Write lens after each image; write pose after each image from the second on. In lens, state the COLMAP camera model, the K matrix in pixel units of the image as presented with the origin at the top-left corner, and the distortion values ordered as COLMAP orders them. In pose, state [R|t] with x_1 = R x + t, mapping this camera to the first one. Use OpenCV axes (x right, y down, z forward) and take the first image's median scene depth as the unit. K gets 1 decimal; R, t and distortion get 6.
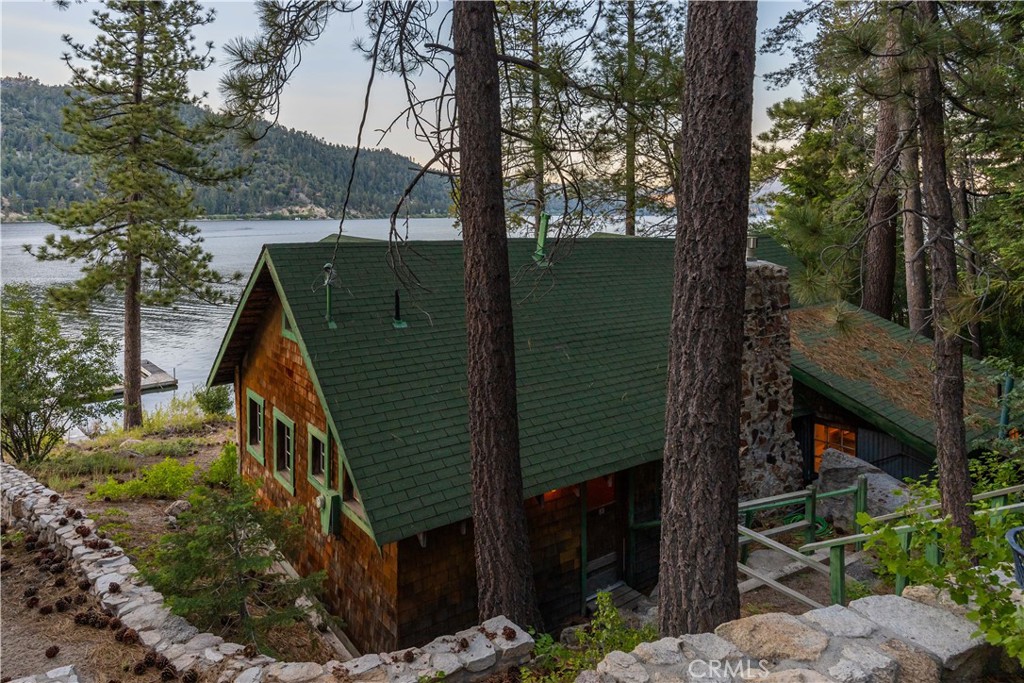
lens RADIAL K [[679.2, 0, 511.7], [0, 679.2, 275.1], [0, 0, 1]] dist [-0.009236, -0.006055]
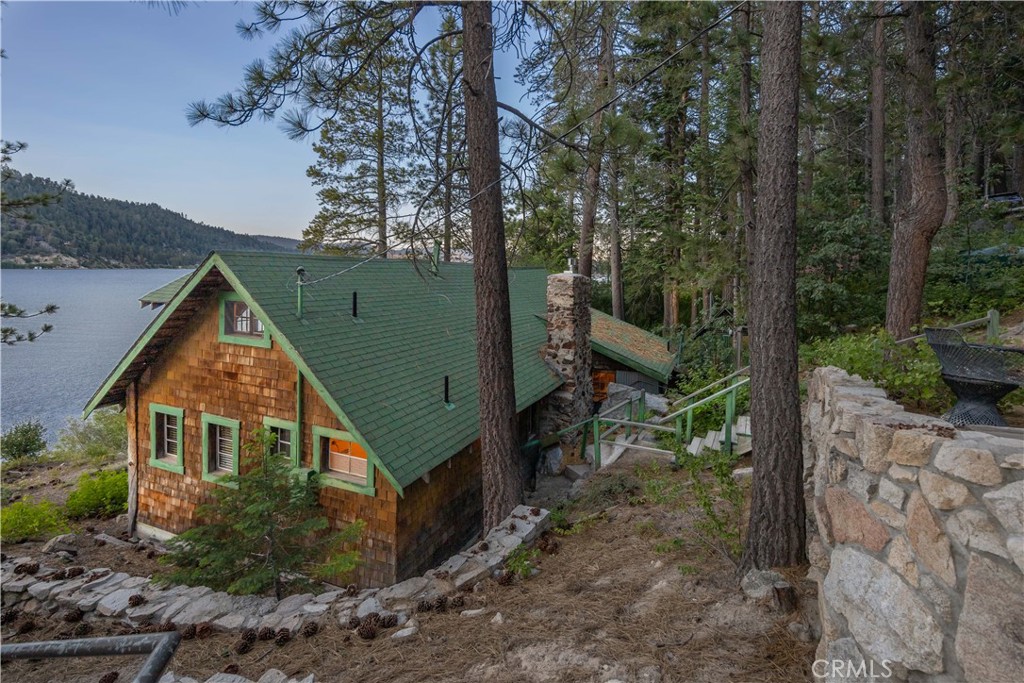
lens RADIAL K [[468.1, 0, 512.0], [0, 468.1, 341.5], [0, 0, 1]] dist [-0.010175, 0.000027]
pose [[0.817918, -0.060782, 0.572115, -0.427219], [0.047659, 0.998144, 0.037908, 0.093078], [-0.573357, -0.003739, 0.819297, 0.157642]]
